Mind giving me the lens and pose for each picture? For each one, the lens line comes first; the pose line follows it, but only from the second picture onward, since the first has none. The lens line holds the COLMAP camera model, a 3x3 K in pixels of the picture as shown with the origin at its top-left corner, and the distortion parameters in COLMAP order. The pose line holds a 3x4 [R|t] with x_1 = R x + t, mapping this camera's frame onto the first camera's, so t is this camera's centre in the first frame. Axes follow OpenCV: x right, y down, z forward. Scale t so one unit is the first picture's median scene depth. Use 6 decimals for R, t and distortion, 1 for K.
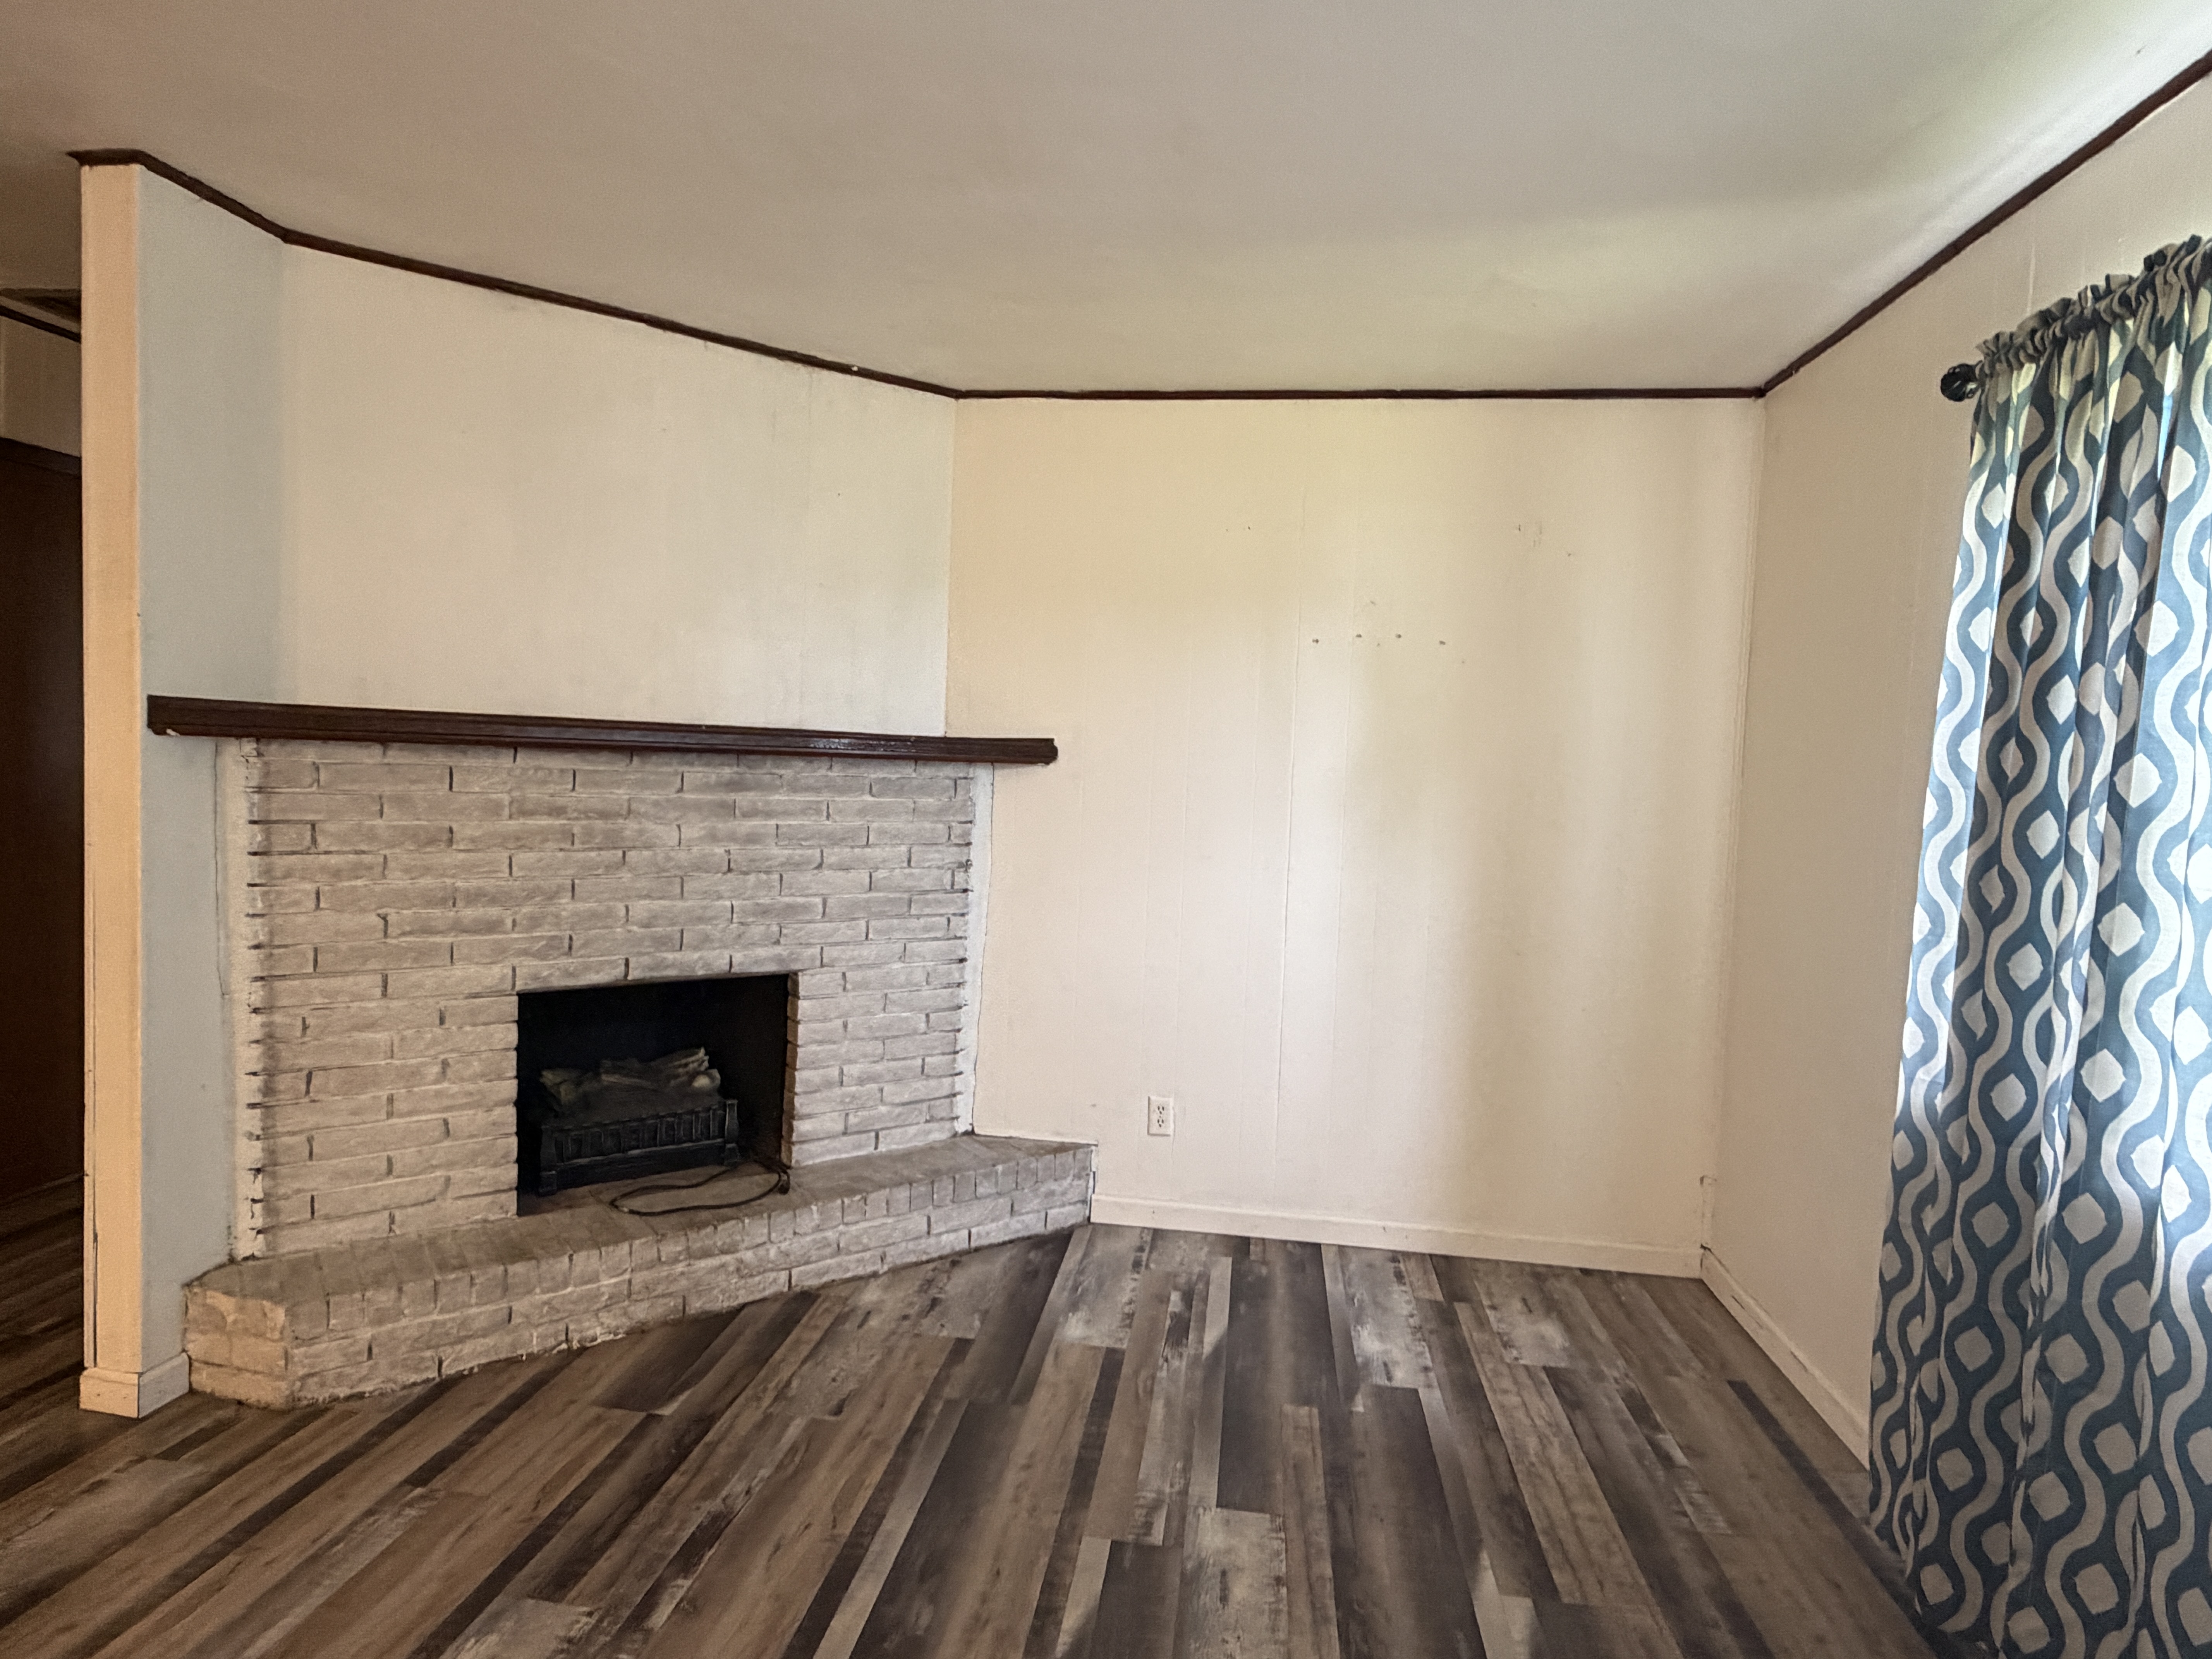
lens RADIAL K [[1267.2, 0, 1106.0], [0, 1267.2, 829.5], [0, 0, 1]] dist [0.001948, 0.000566]
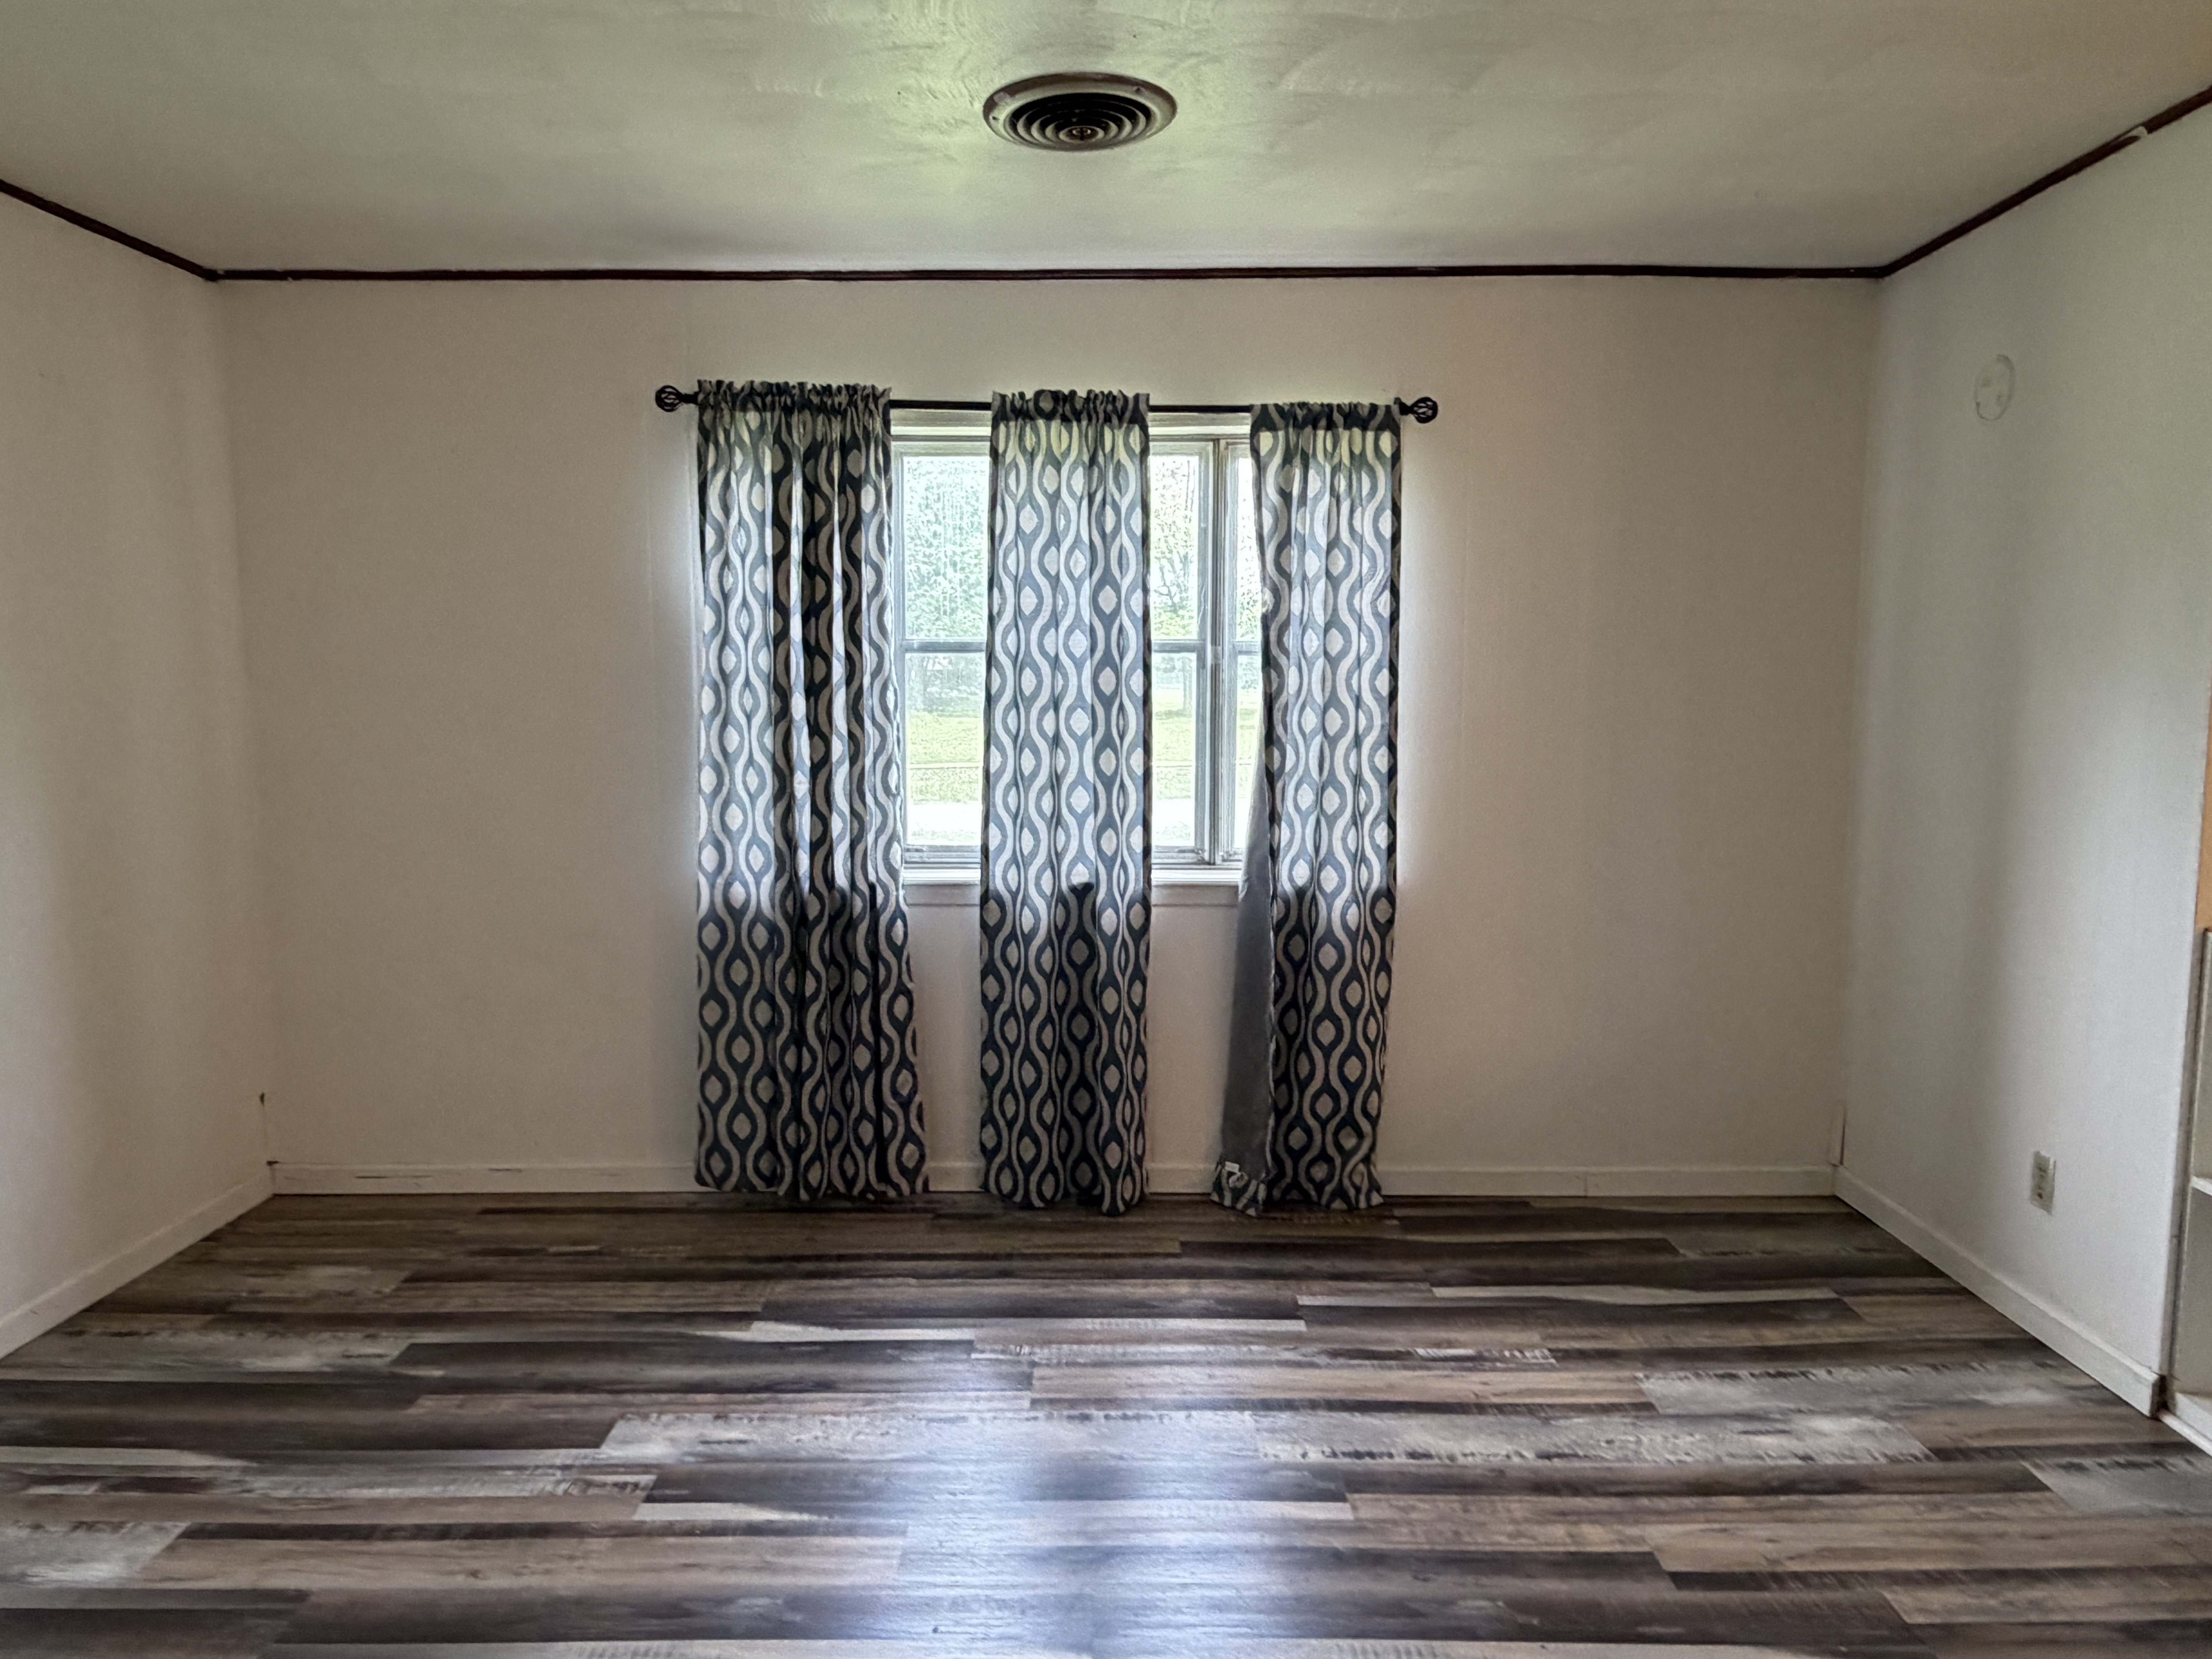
lens RADIAL K [[1433.3, 0, 1106.0], [0, 1433.3, 829.5], [0, 0, 1]] dist [-0.002653, -0.000191]
pose [[-0.123771, -0.142411, 0.982039, -0.788144], [0.049161, 0.987553, 0.149407, -0.070759], [-0.991092, 0.066770, -0.115229, 0.561752]]
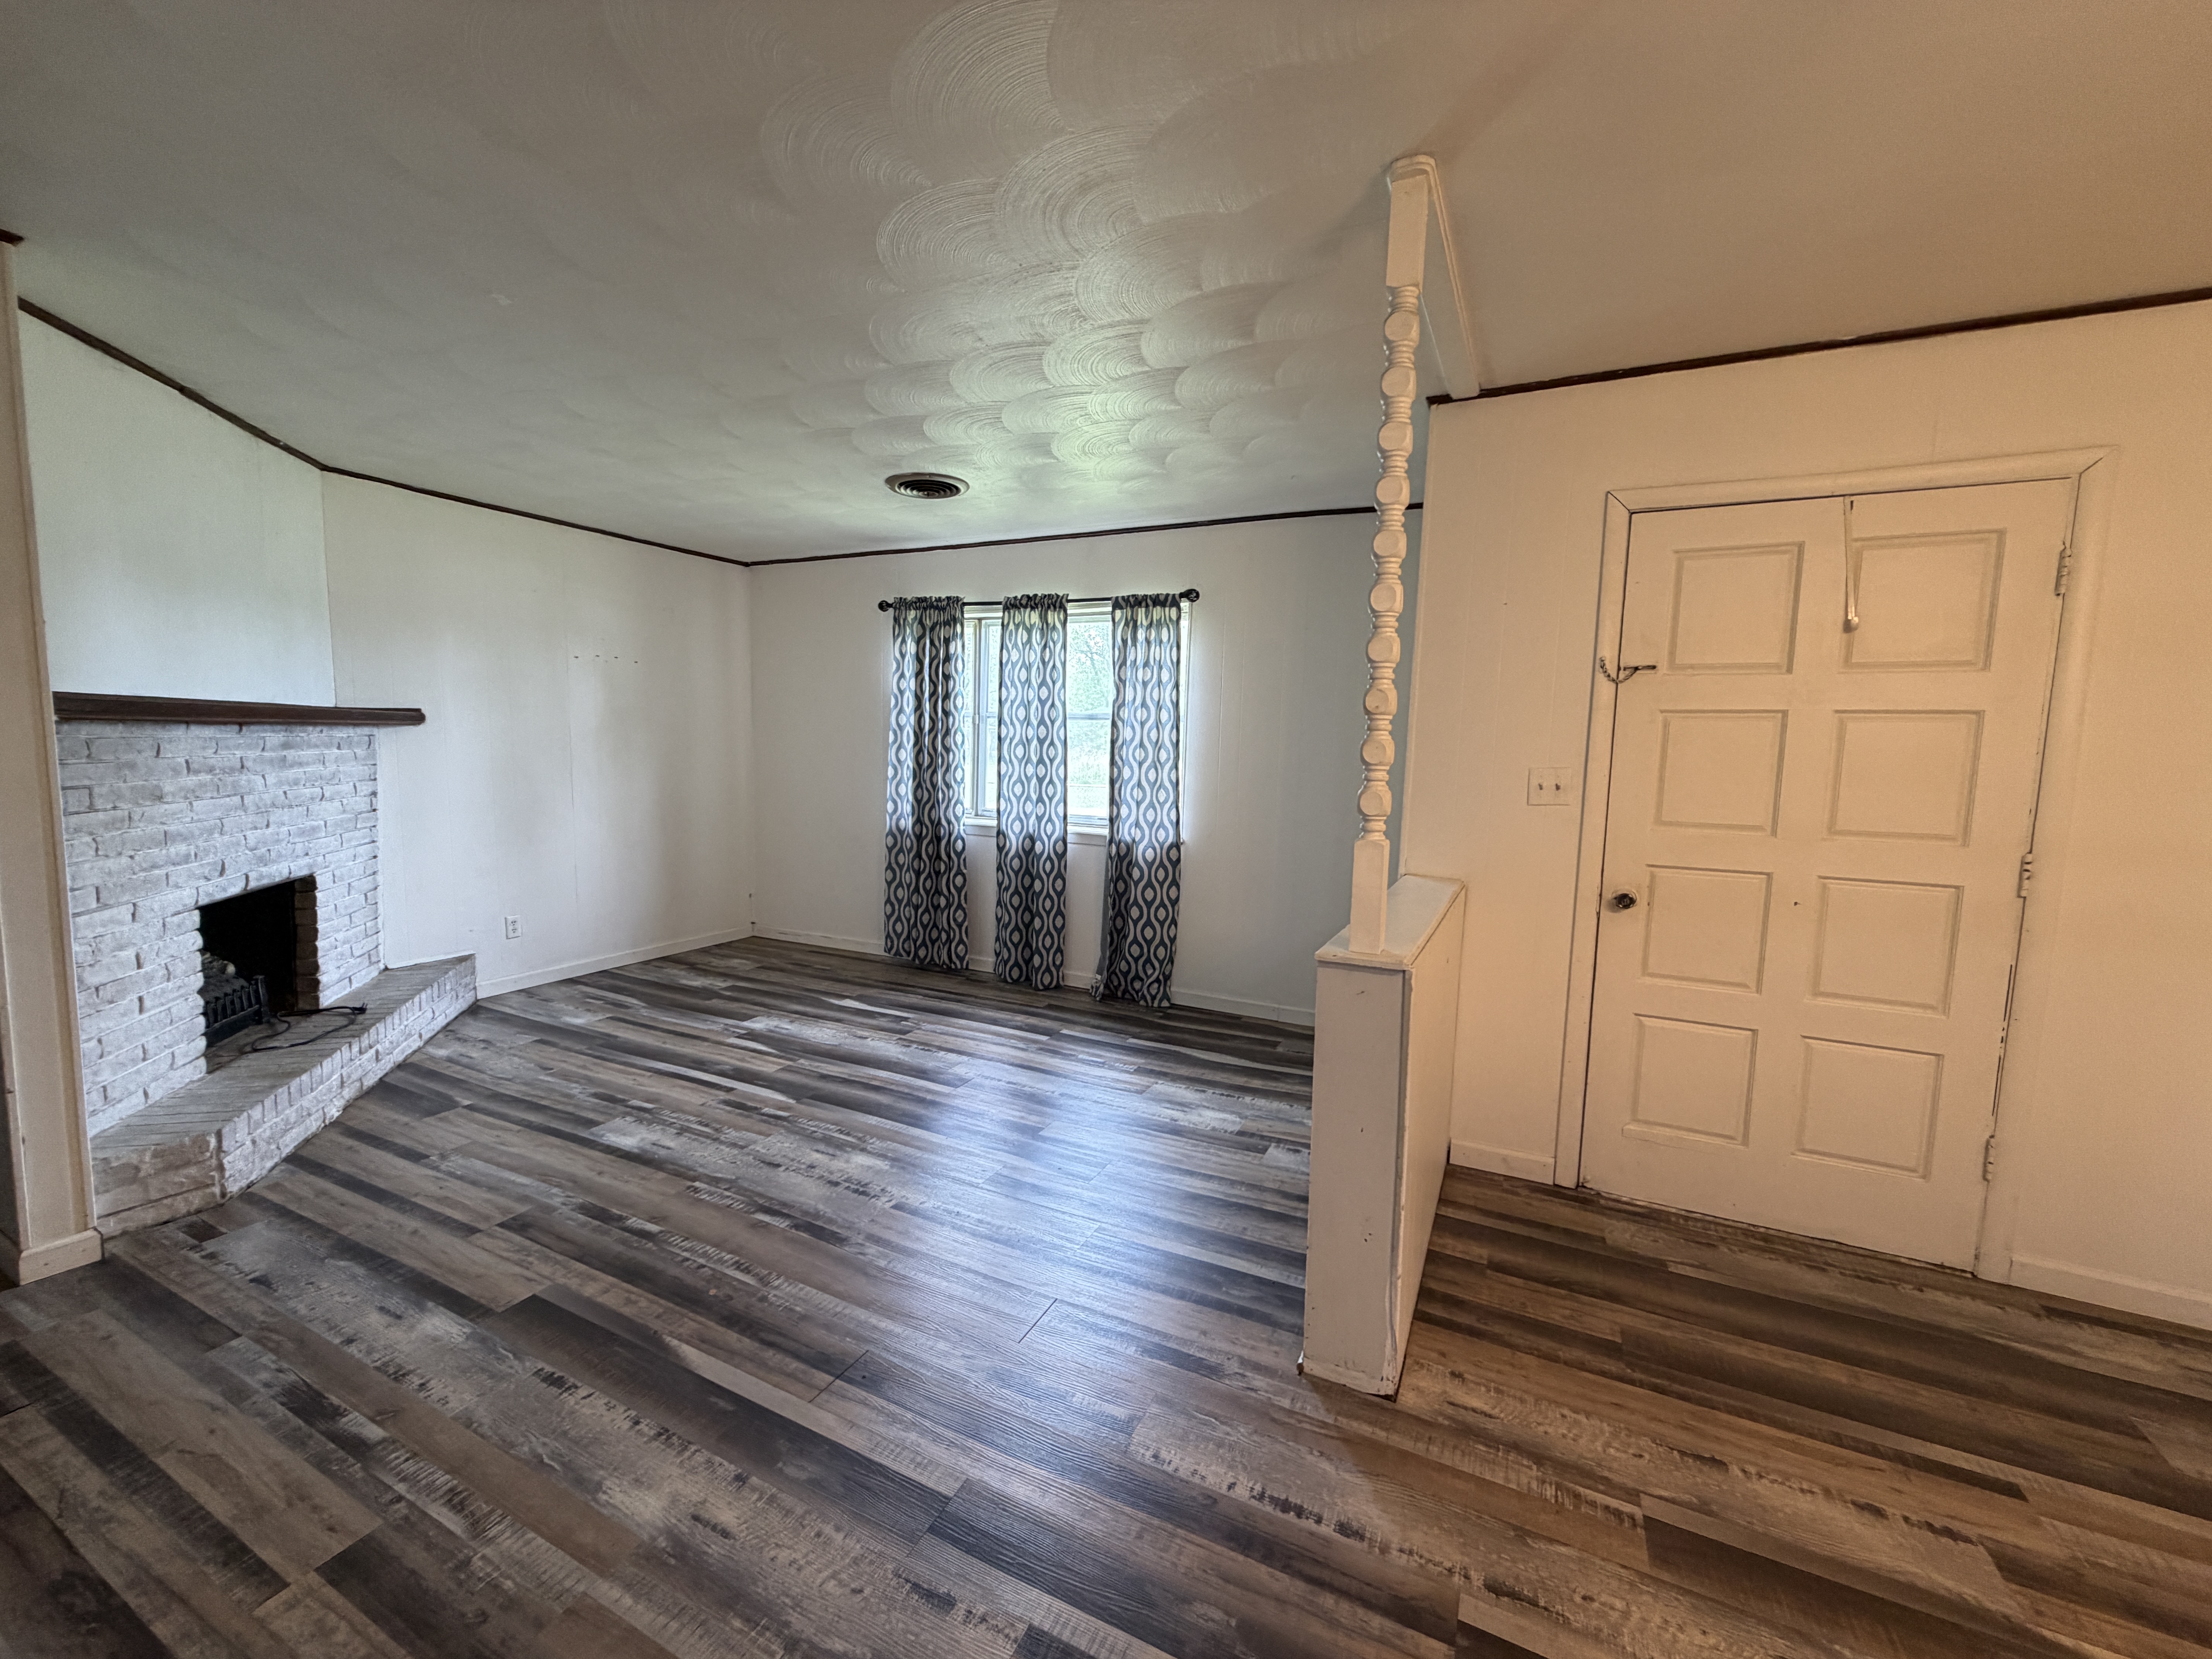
lens RADIAL K [[881.1, 0, 1106.0], [0, 881.1, 829.5], [0, 0, 1]] dist [0.000355, 0.000027]
pose [[0.318207, -0.128336, 0.939294, -1.030987], [0.039739, 0.991730, 0.122038, -0.027956], [-0.947188, -0.001506, 0.320676, -0.203592]]
